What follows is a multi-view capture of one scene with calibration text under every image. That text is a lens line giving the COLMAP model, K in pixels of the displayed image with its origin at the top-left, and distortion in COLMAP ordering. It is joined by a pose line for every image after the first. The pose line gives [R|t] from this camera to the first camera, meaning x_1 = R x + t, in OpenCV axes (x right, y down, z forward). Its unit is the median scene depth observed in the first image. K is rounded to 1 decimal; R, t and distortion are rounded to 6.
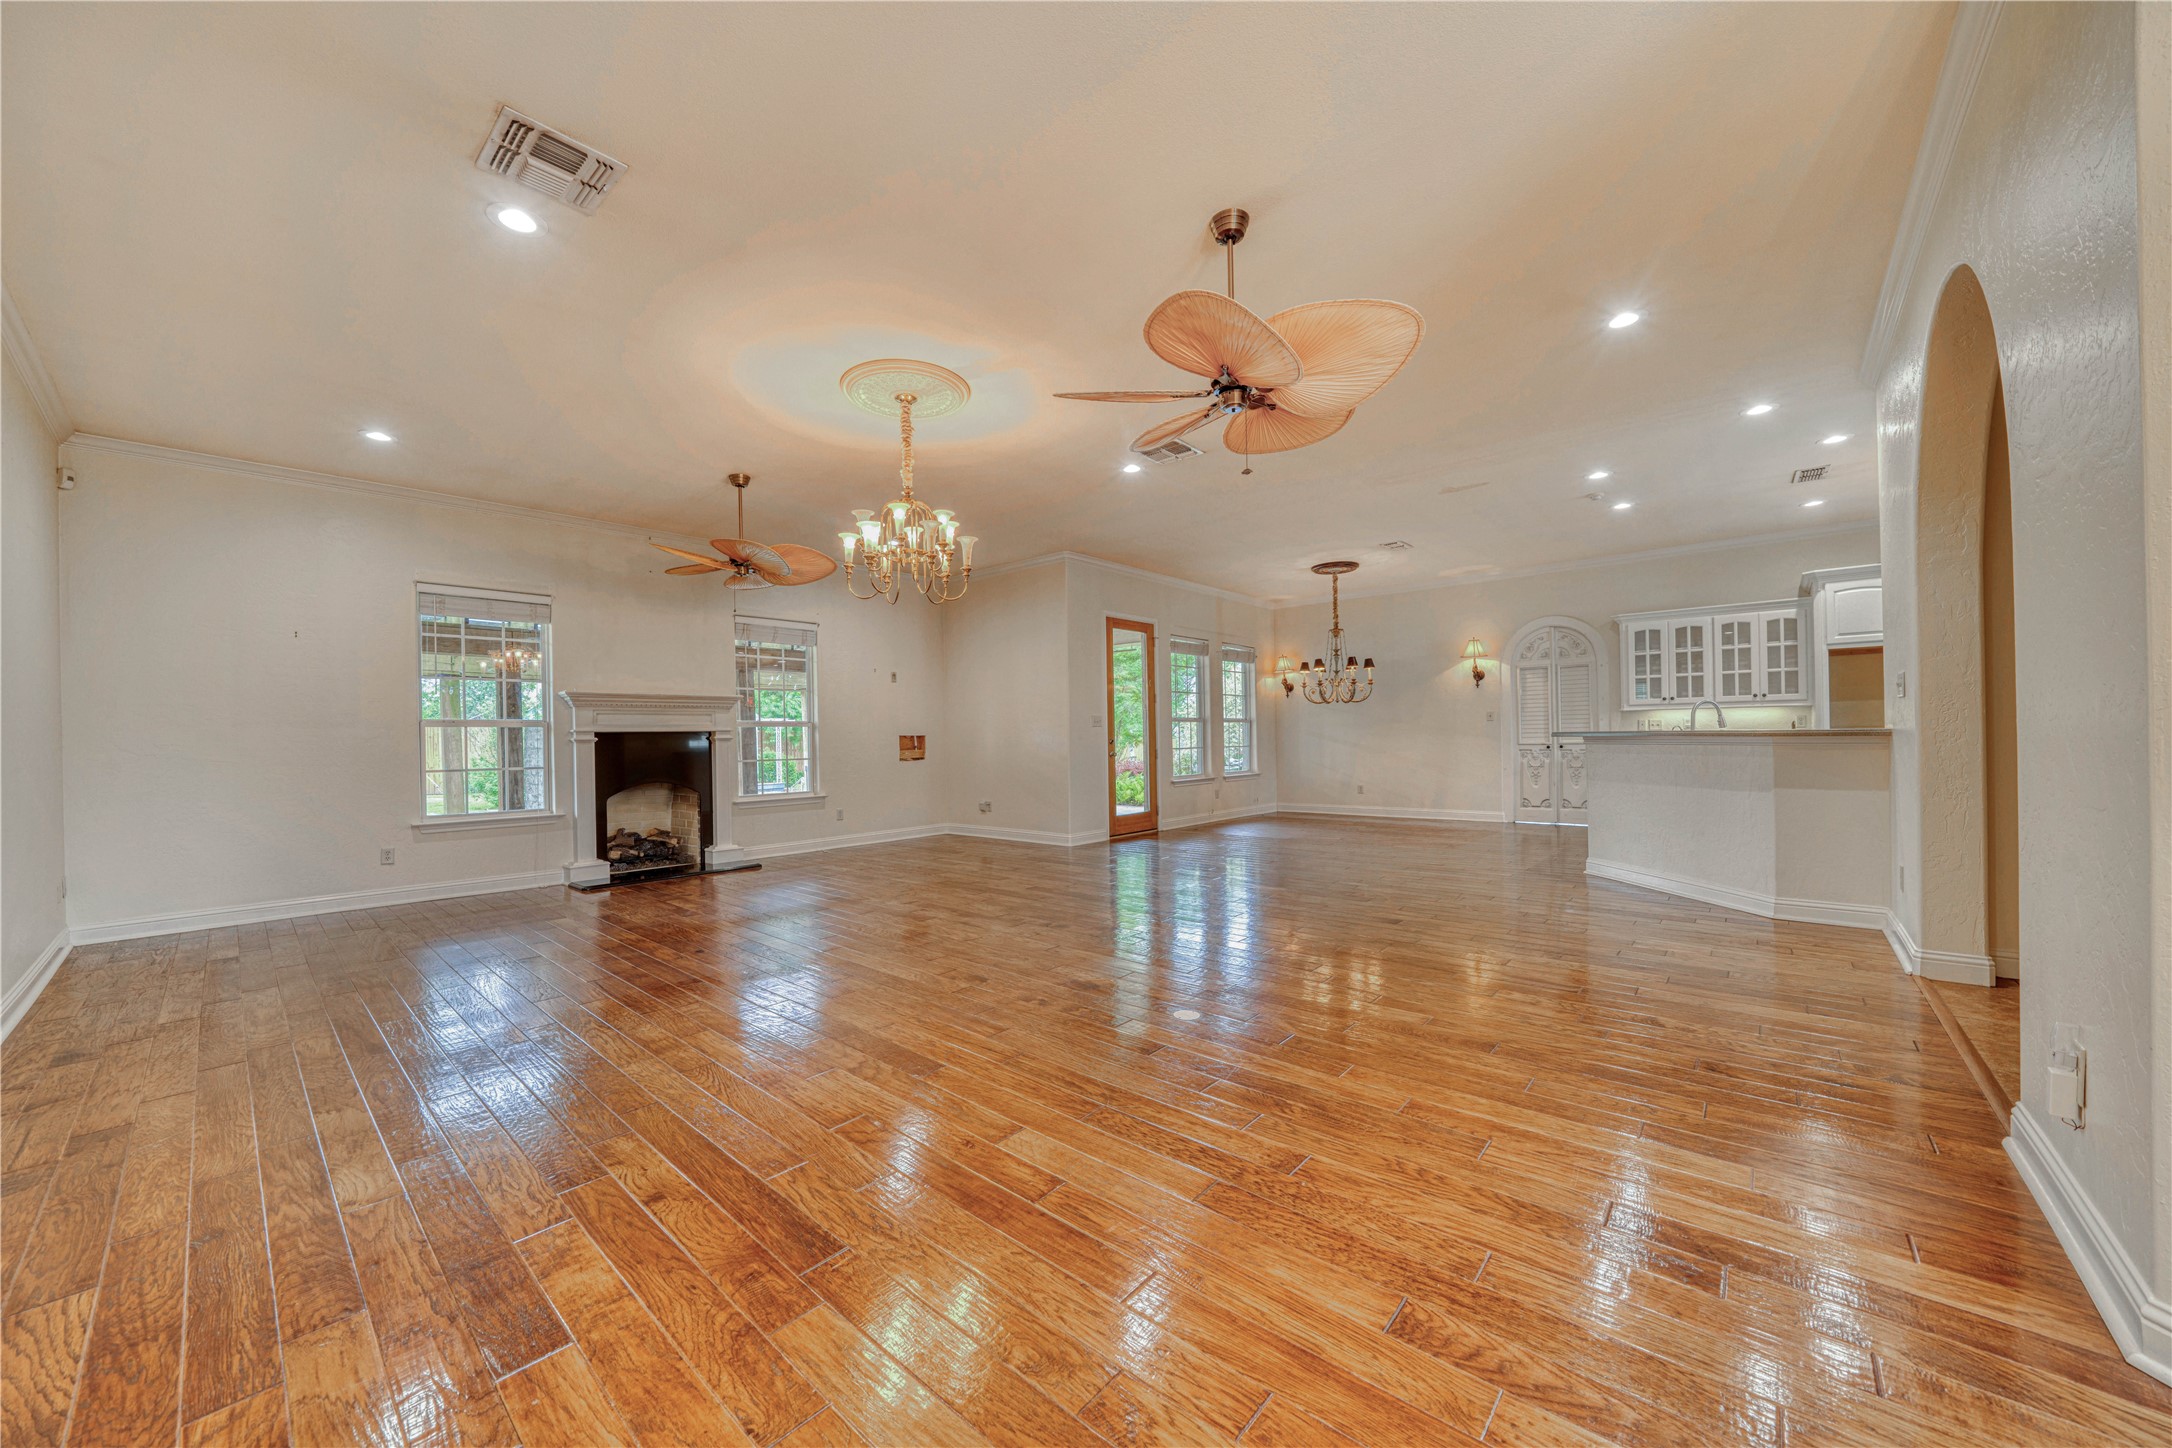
lens RADIAL K [[790.3, 0, 1069.0], [0, 790.3, 737.2], [0, 0, 1]] dist [-0.010498, -0.000026]
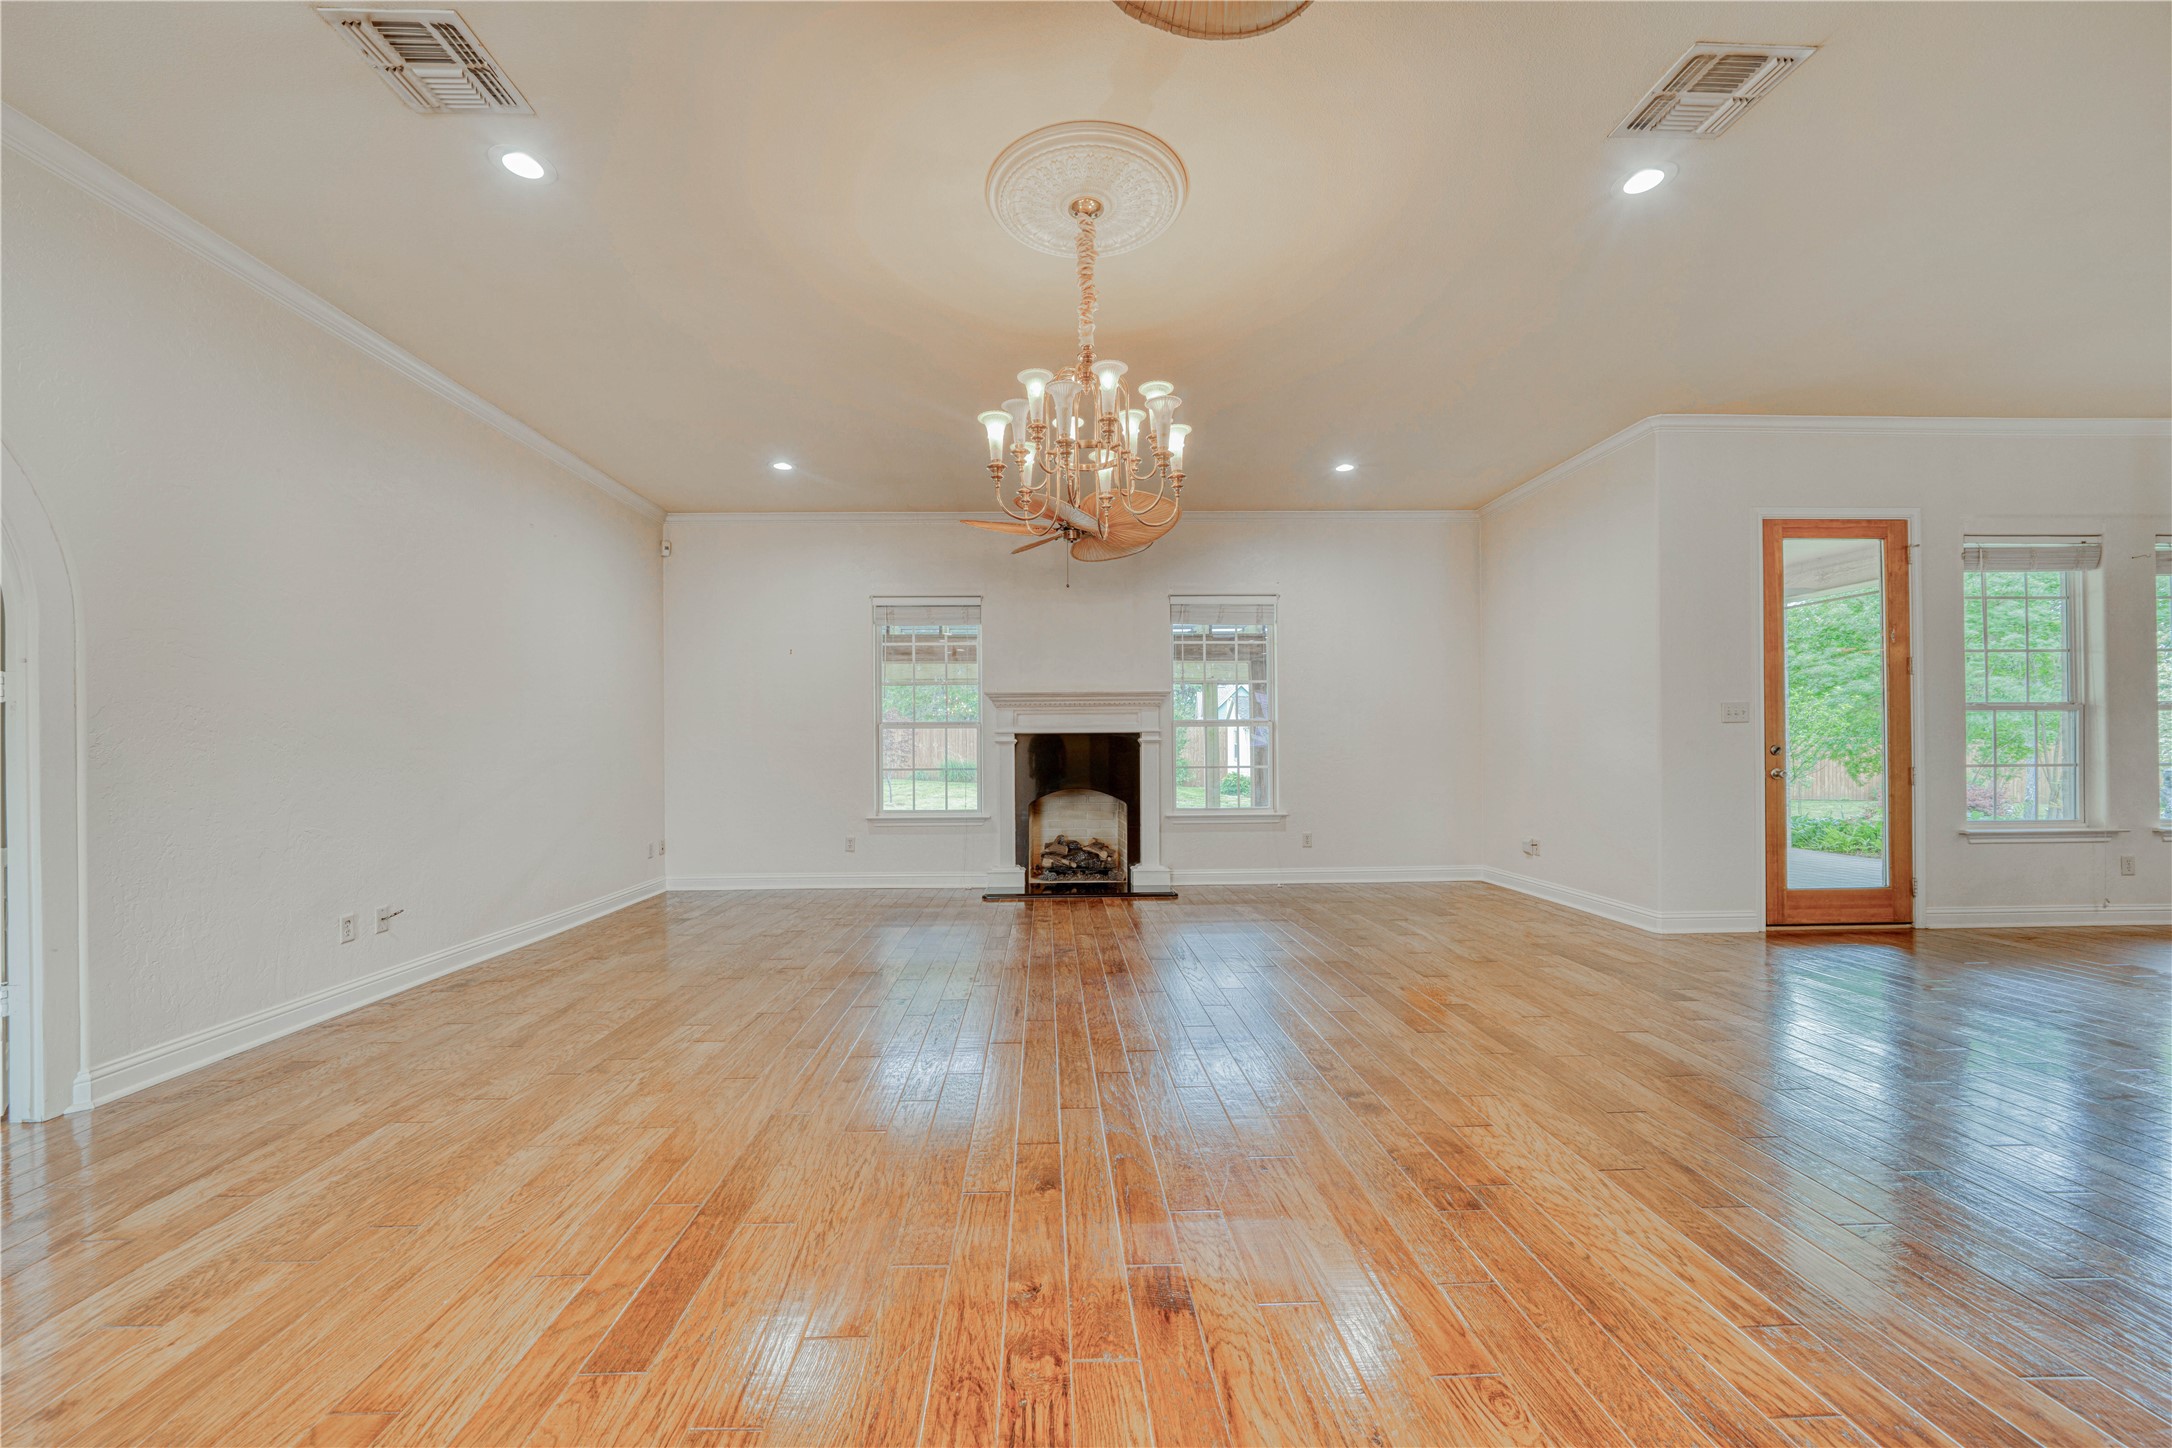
lens RADIAL K [[836.2, 0, 1060.1], [0, 836.2, 746.7], [0, 0, 1]] dist [-0.010289, 0.000055]
pose [[0.683698, 0.010620, -0.729688, 0.159300], [-0.002632, 0.999923, 0.012087, -0.002598], [0.729761, -0.006343, 0.683673, 0.305593]]
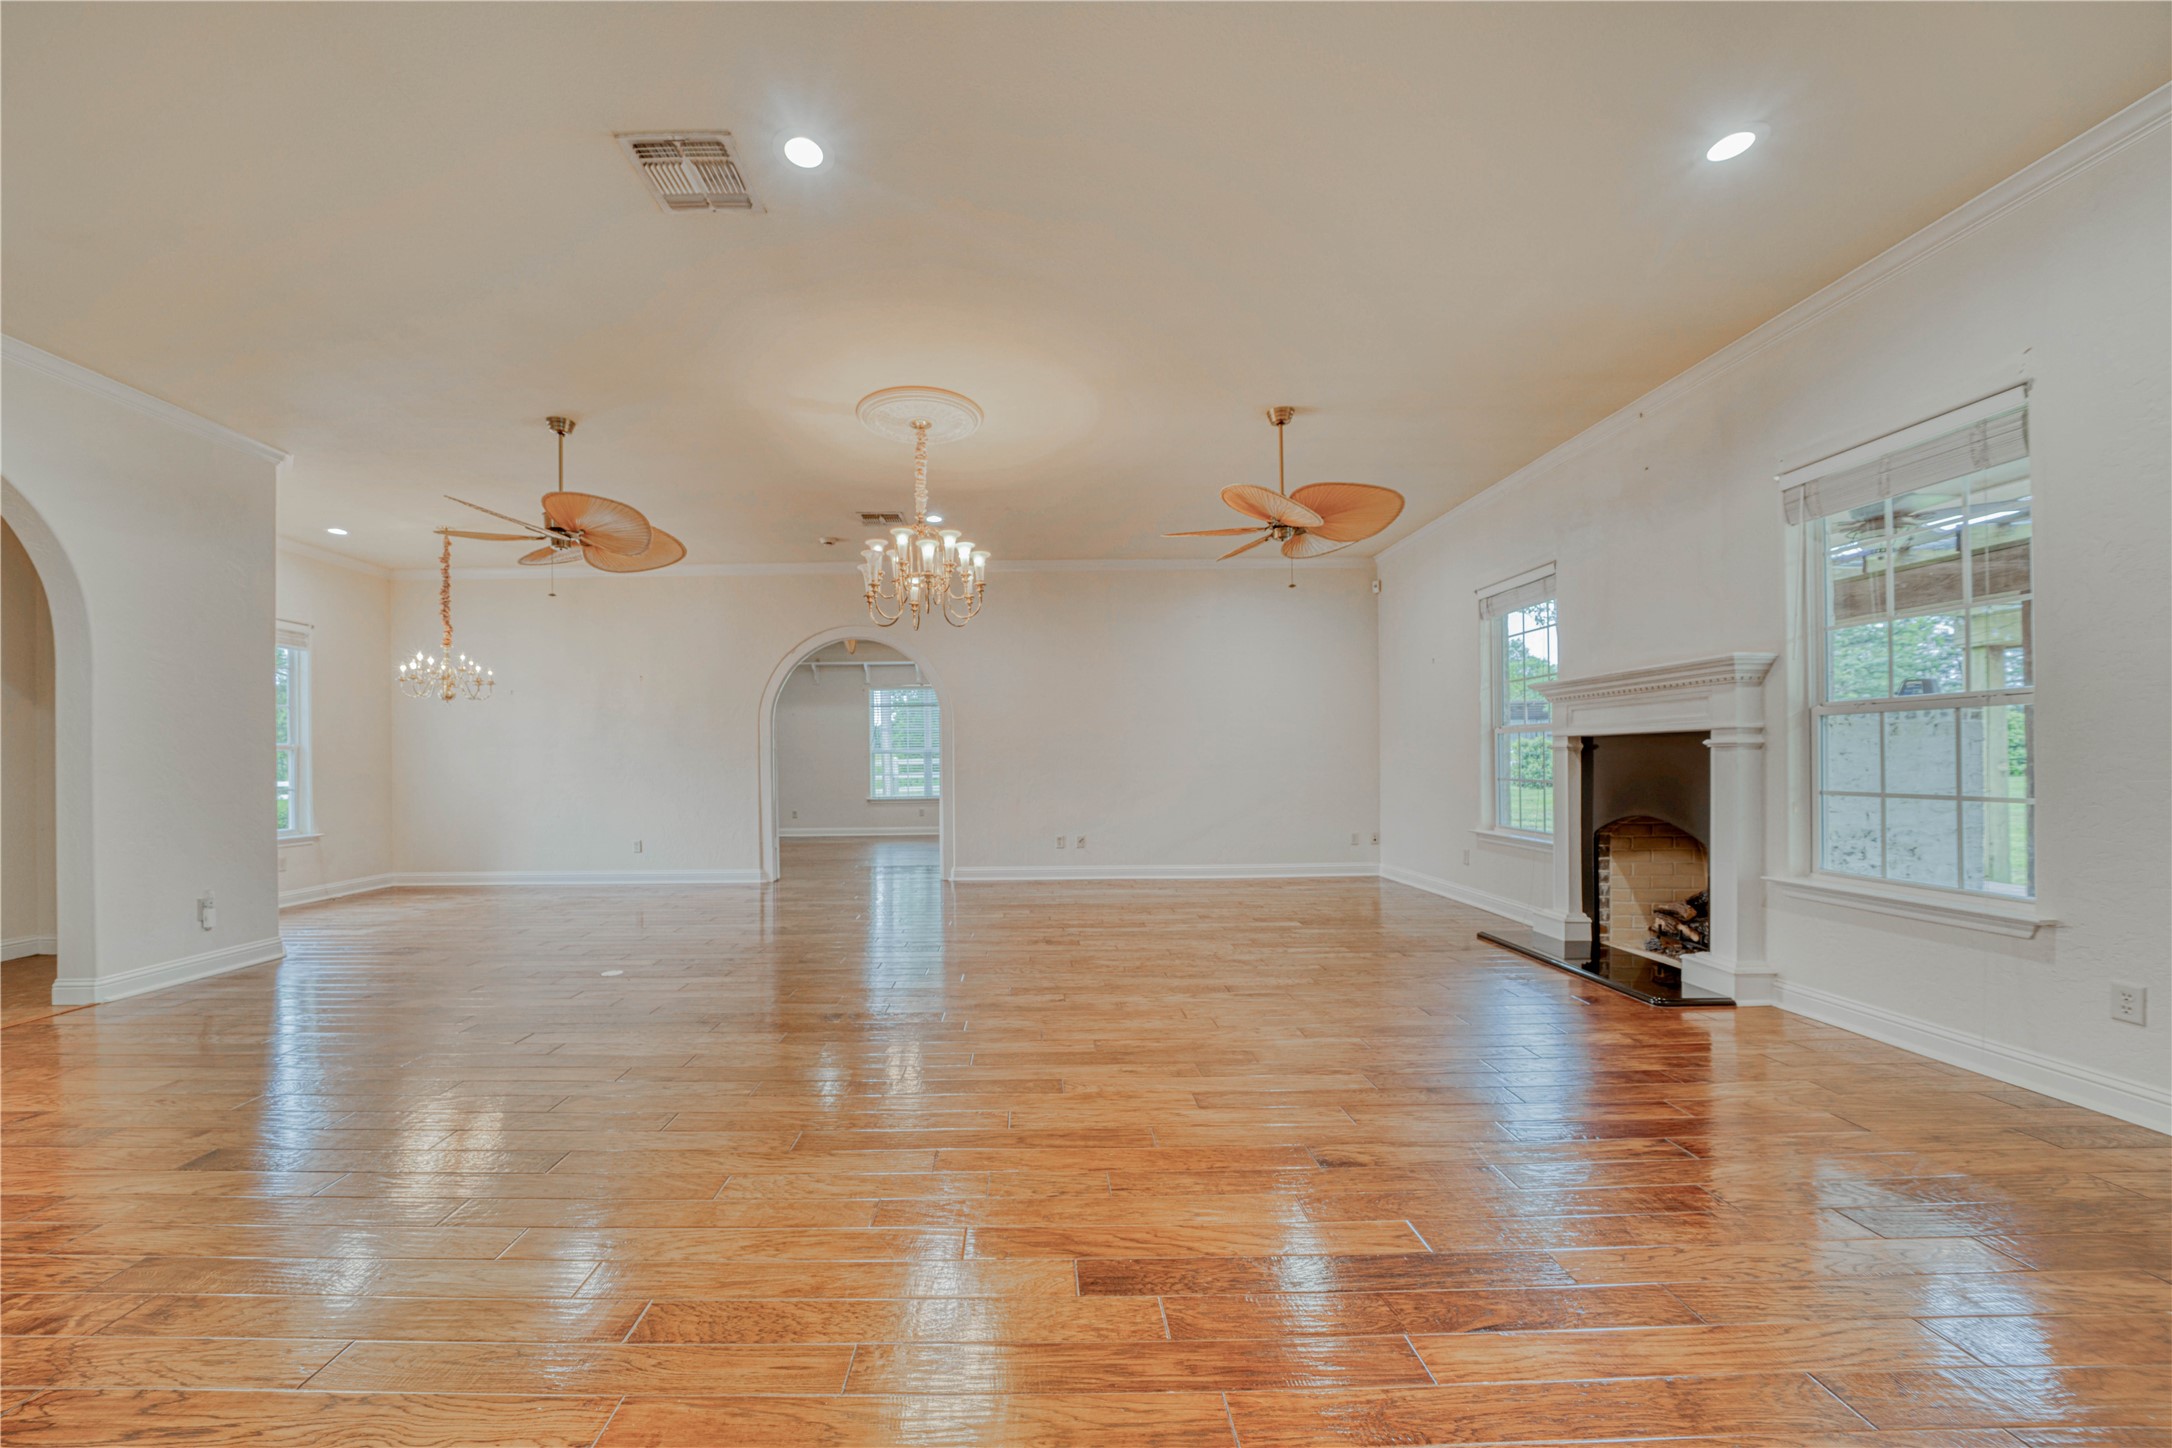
lens RADIAL K [[811.8, 0, 1038.8], [0, 811.8, 763.7], [0, 0, 1]] dist [-0.008191, -0.000029]
pose [[-0.745014, 0.028417, -0.666443, 0.222664], [0.025870, 0.999571, 0.013702, -0.003699], [0.666547, -0.007033, -0.745430, 1.091936]]
